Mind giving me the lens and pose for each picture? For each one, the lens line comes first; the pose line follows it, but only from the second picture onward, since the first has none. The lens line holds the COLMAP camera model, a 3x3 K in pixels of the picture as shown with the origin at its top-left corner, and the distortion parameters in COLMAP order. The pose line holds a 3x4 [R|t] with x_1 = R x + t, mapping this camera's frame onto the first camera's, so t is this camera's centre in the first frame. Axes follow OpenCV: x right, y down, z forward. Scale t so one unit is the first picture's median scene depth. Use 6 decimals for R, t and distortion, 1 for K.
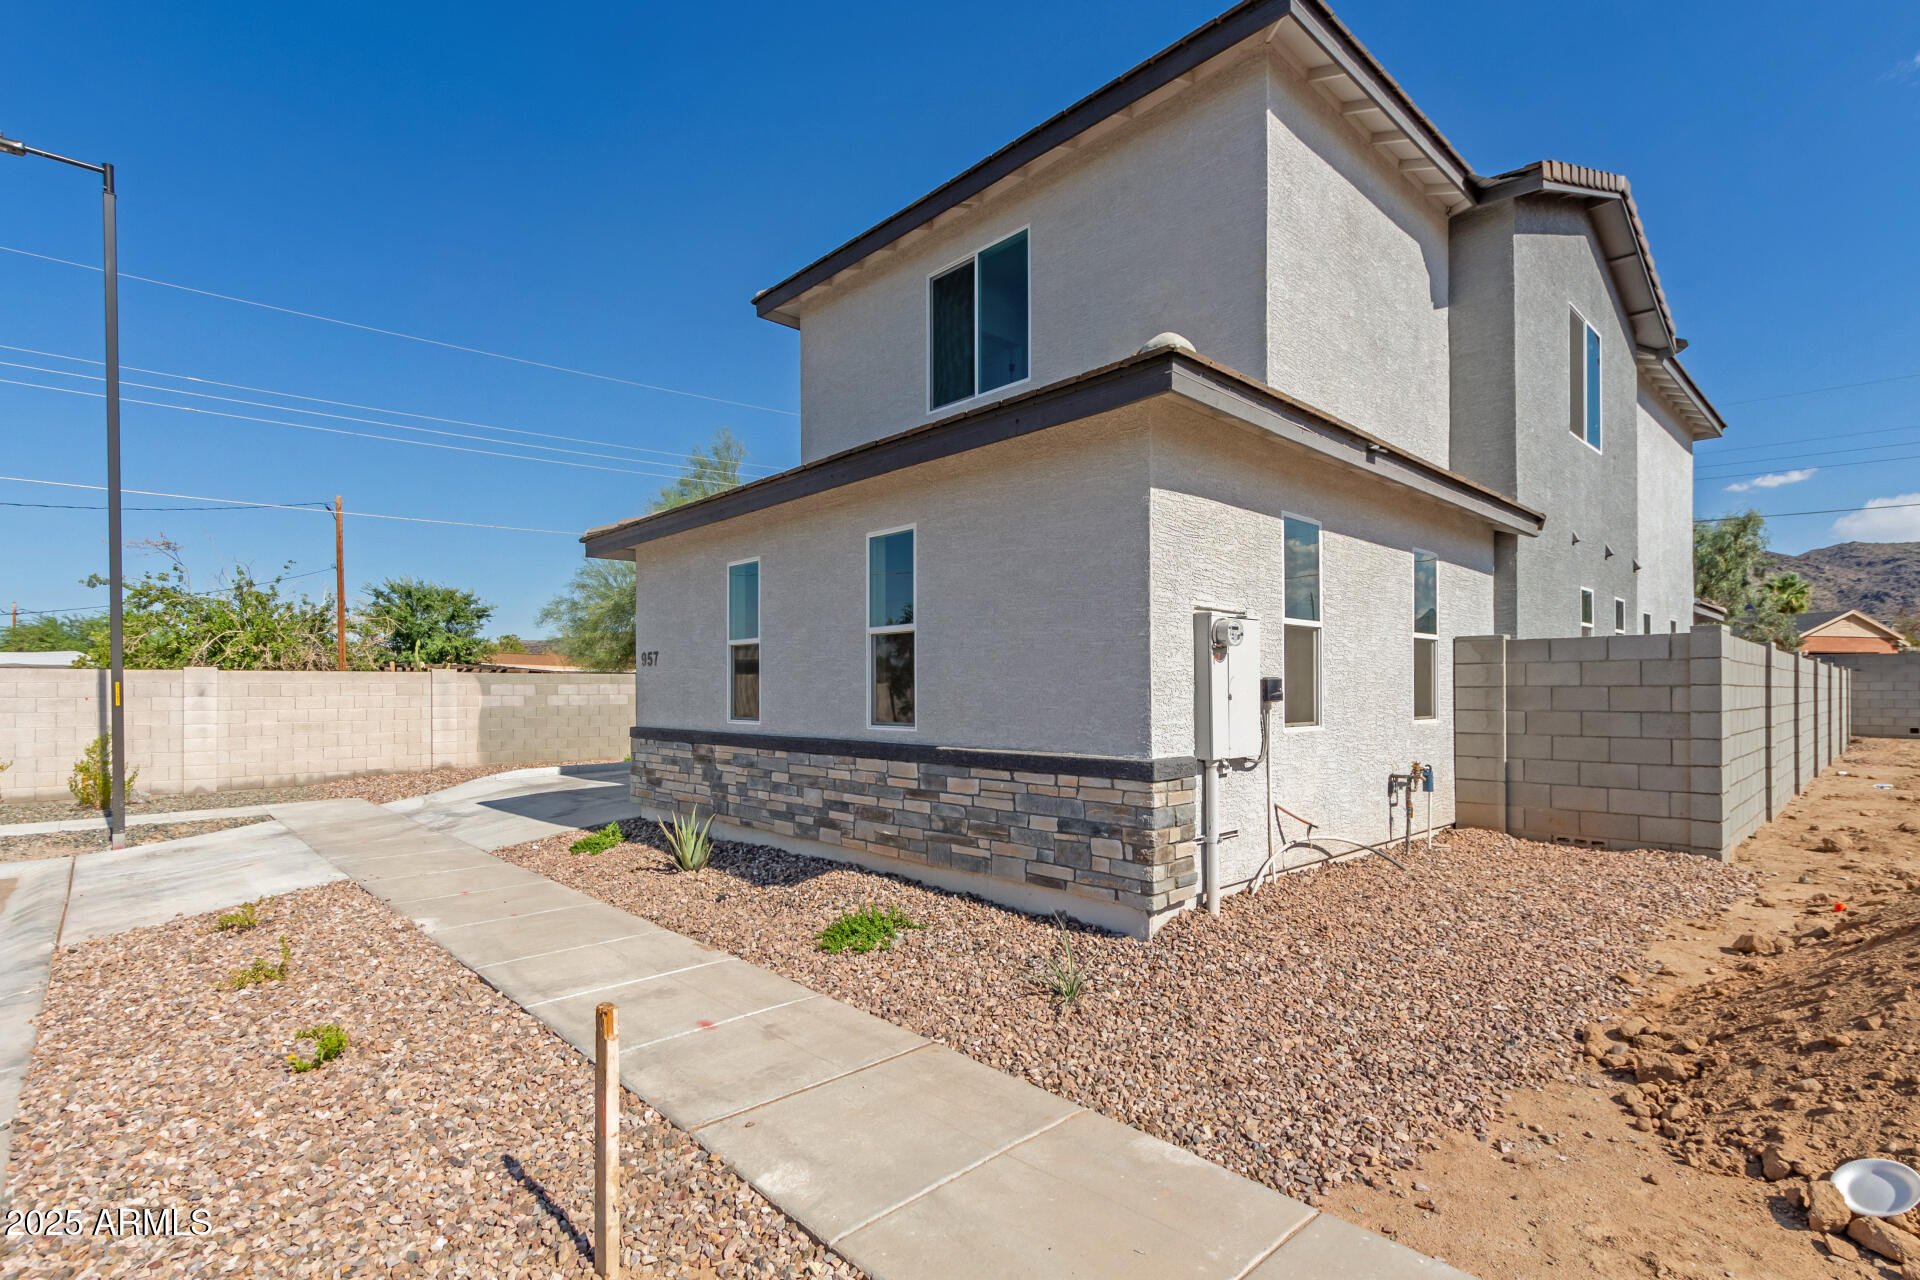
lens RADIAL K [[898.4, 0, 972.1], [0, 898.4, 671.1], [0, 0, 1]] dist [0.001963, 0.000052]
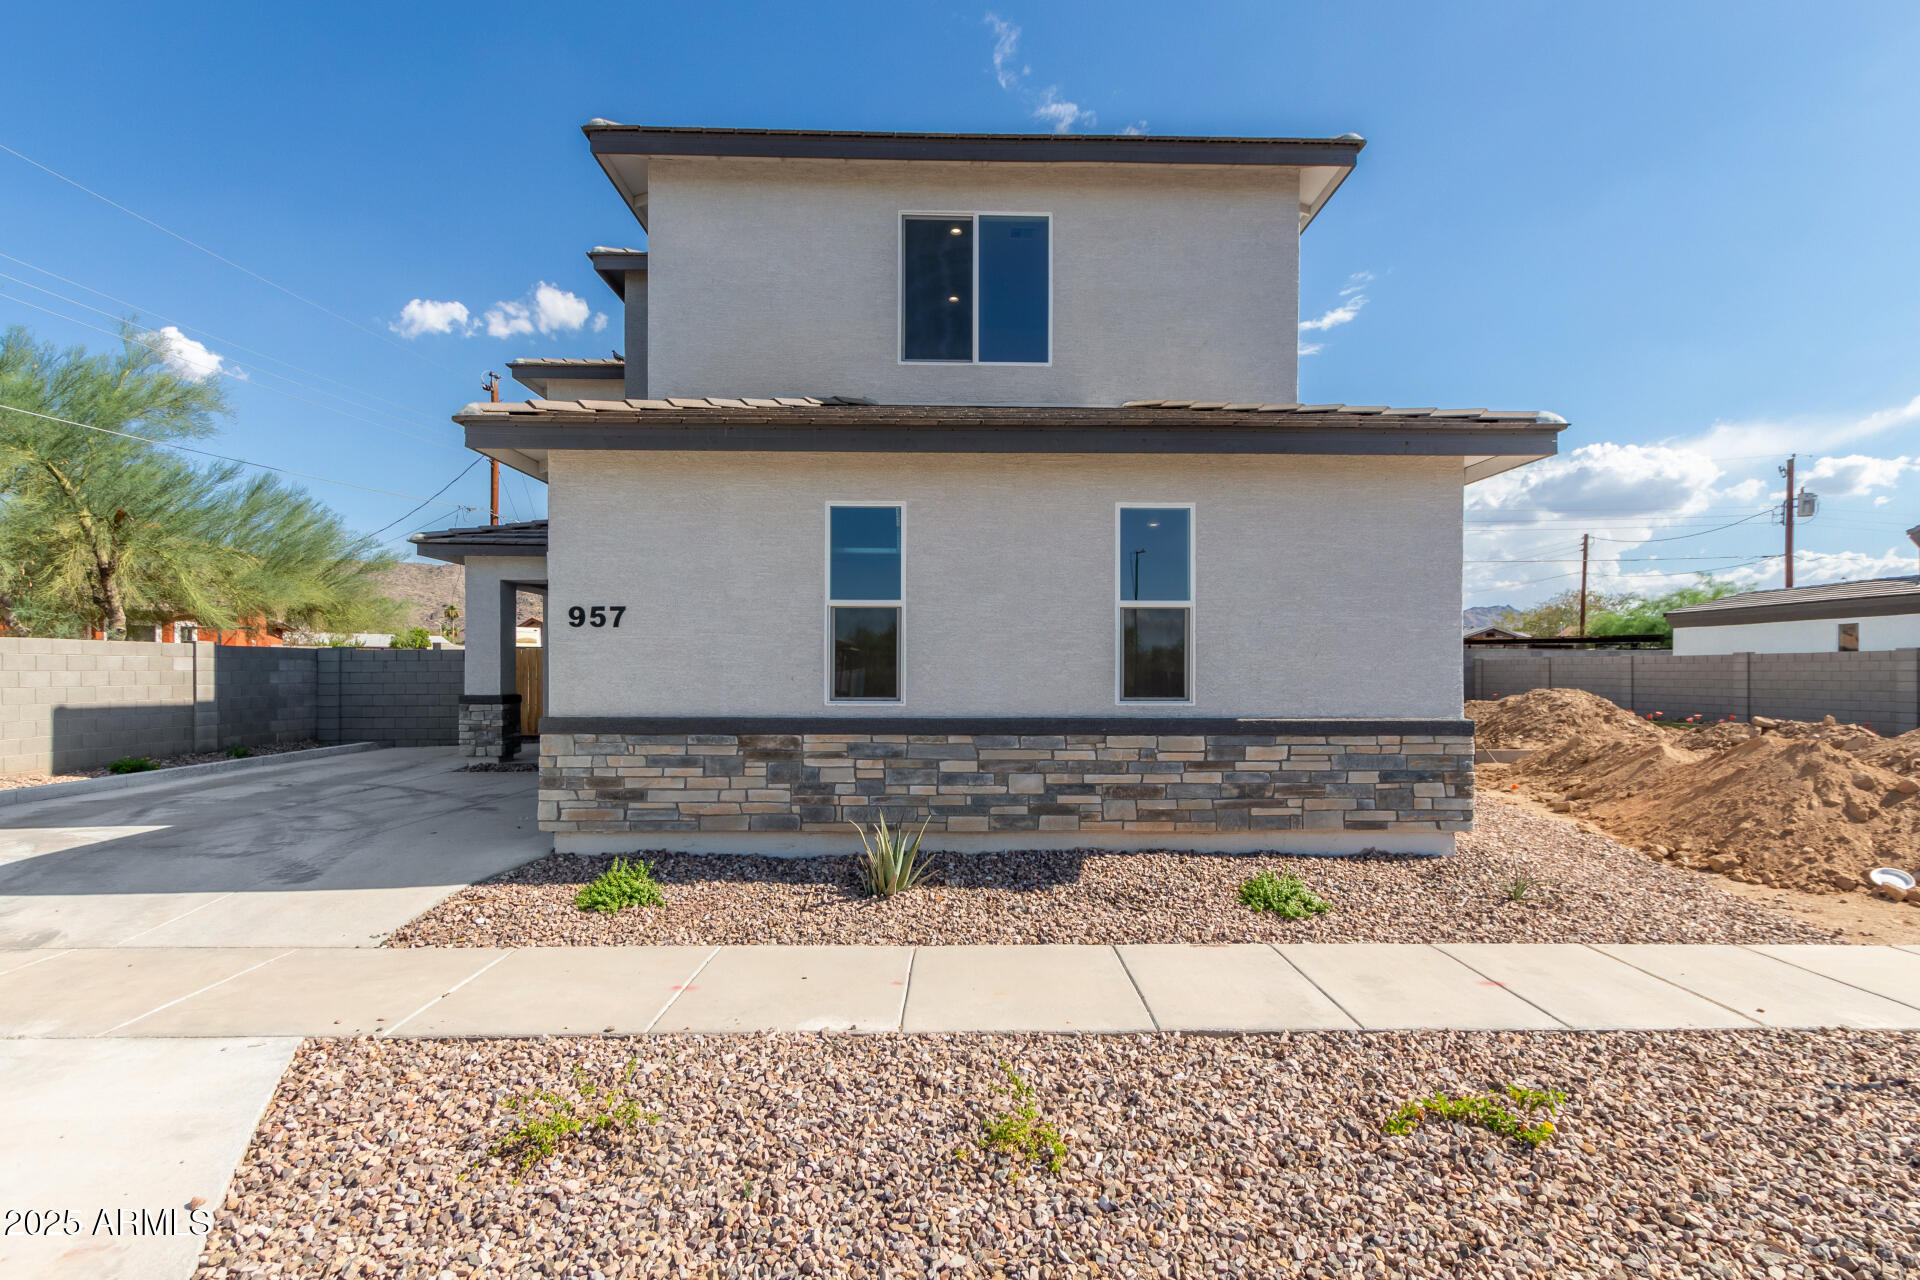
lens RADIAL K [[898.4, 0, 972.1], [0, 898.4, 671.1], [0, 0, 1]] dist [0.001963, 0.000052]
pose [[0.681361, 0.013626, 0.731820, -0.970680], [-0.020051, 0.999799, 0.000054, 0.031769], [-0.731672, -0.014711, 0.681498, 0.474642]]
